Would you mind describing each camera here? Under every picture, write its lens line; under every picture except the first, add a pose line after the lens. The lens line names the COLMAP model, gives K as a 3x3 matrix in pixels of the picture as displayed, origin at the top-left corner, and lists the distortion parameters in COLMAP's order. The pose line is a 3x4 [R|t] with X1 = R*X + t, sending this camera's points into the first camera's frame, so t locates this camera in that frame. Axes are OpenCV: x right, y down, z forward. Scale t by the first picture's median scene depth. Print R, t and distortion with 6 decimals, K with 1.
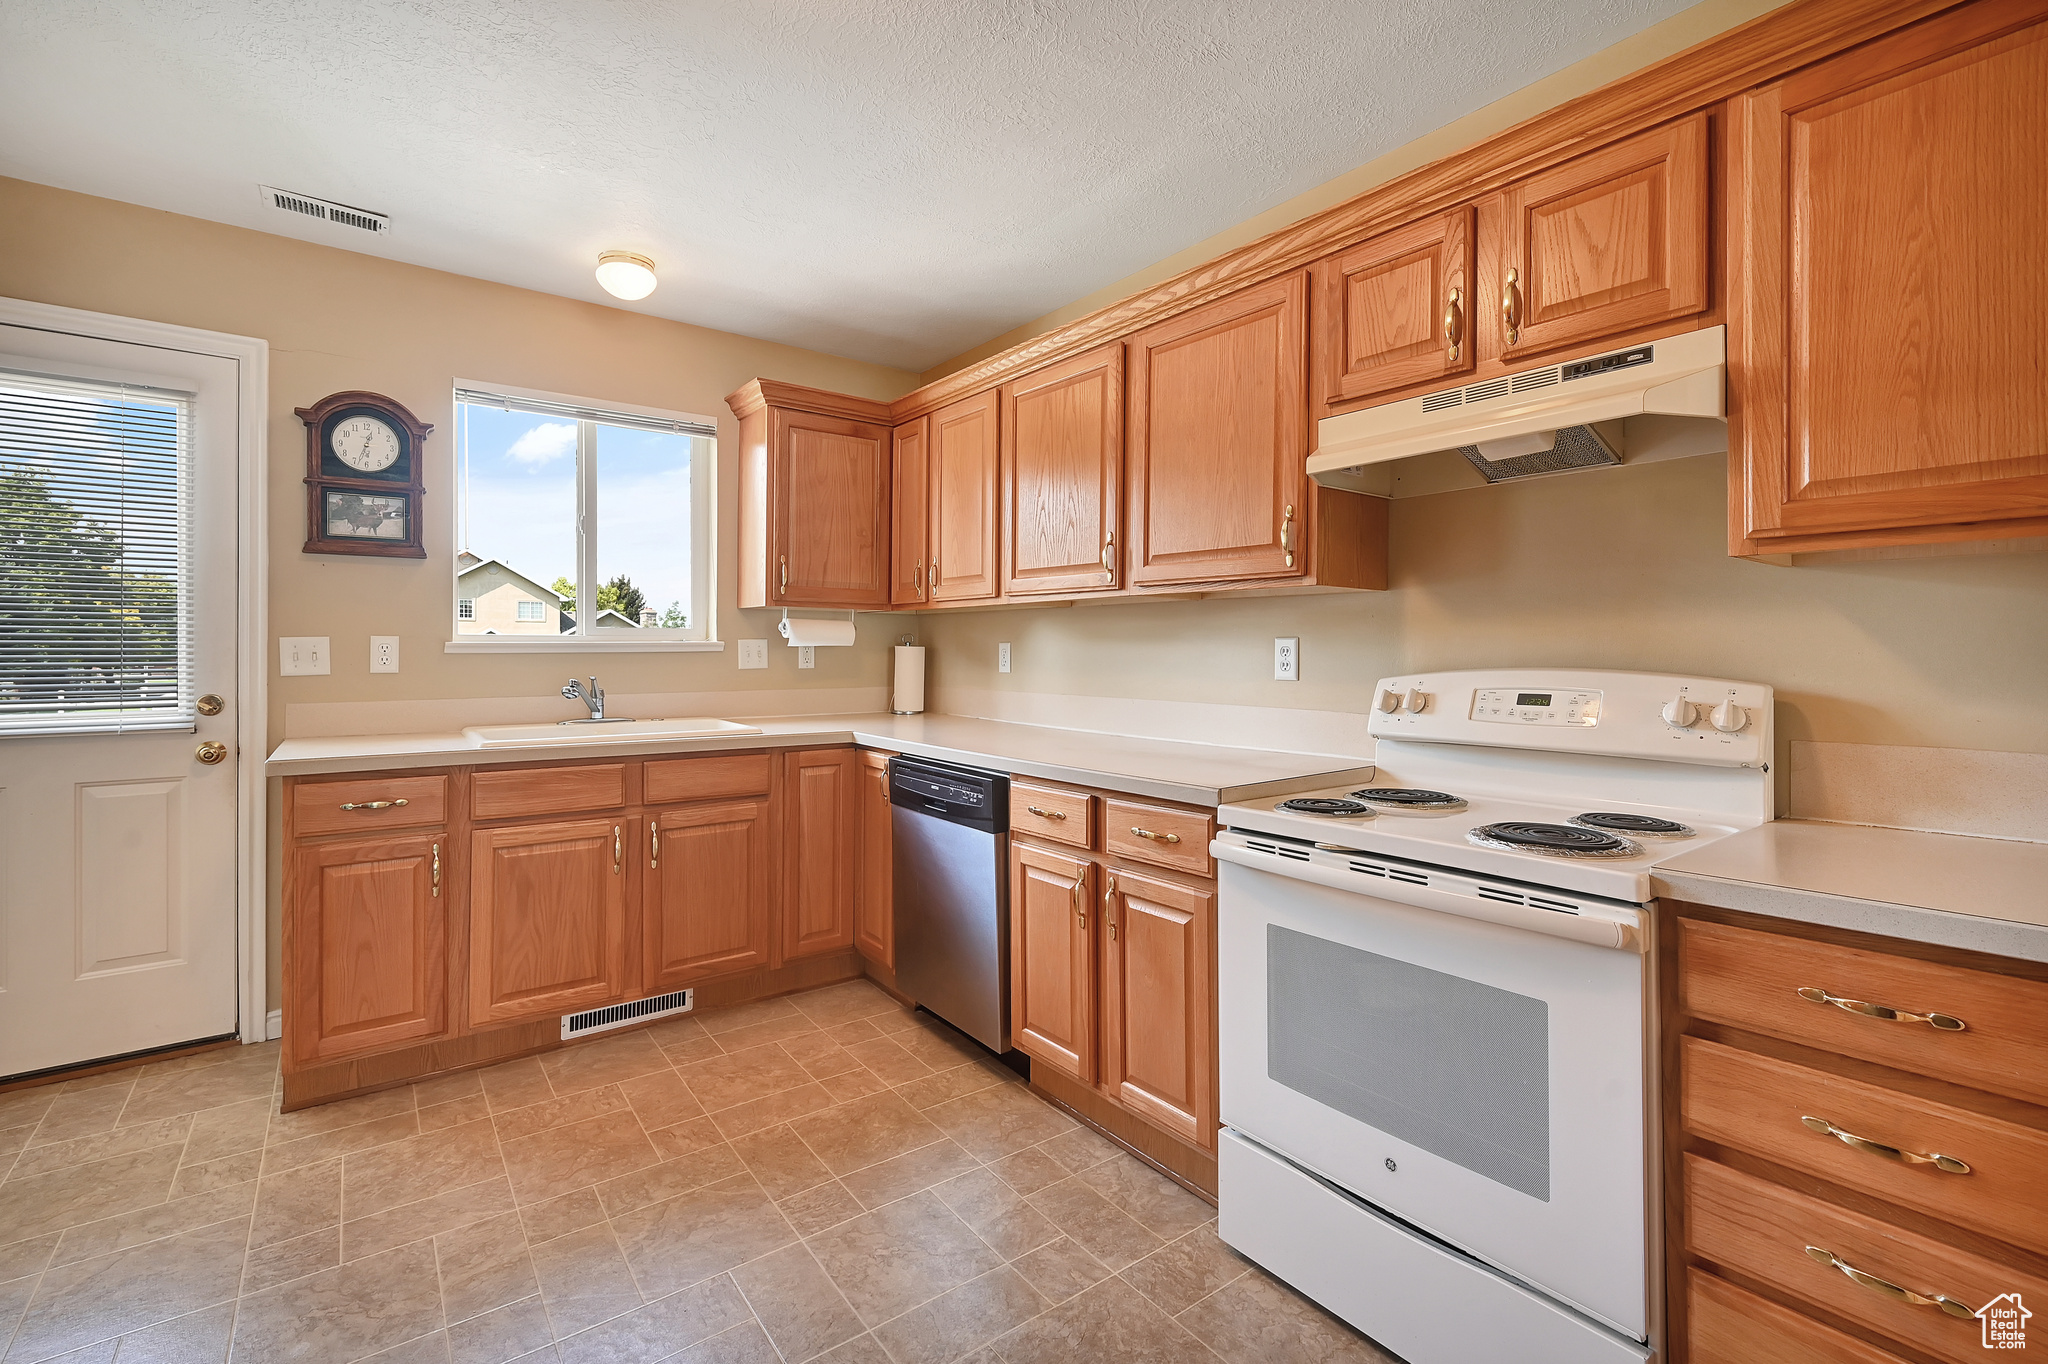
lens RADIAL K [[898.7, 0, 1010.1], [0, 898.7, 645.0], [0, 0, 1]] dist [0.003918, -0.000311]
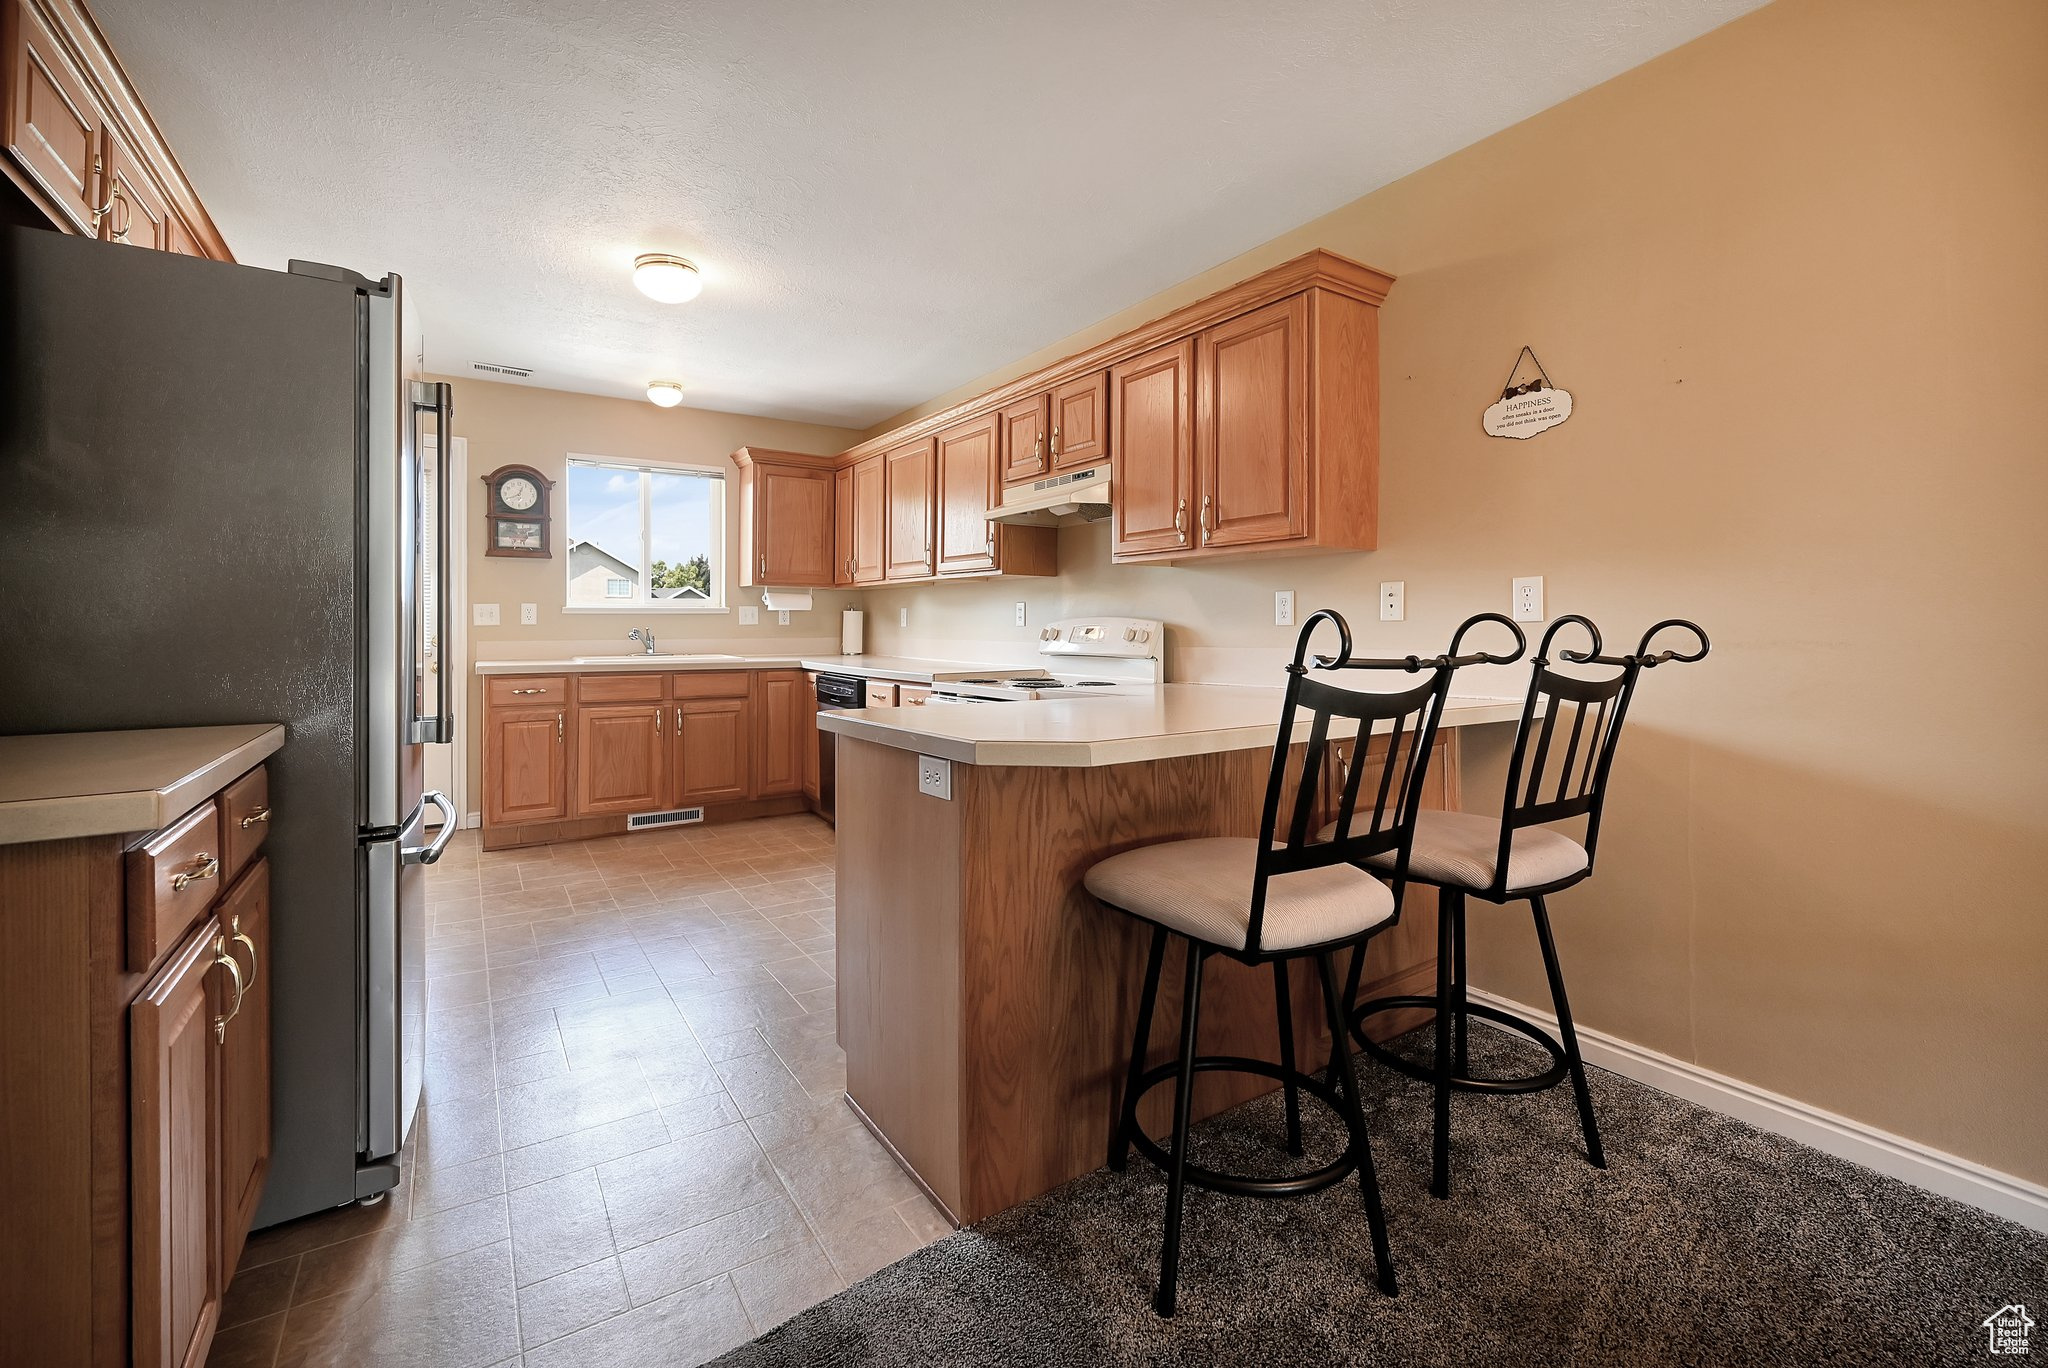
lens RADIAL K [[859.0, 0, 1029.5], [0, 859.0, 617.8], [0, 0, 1]] dist [-0.002810, -0.000014]
pose [[0.999020, -0.002100, -0.044208, 0.354957], [0.002049, 0.999997, -0.001207, 0.022072], [0.044210, 0.001116, 0.999022, -0.632123]]
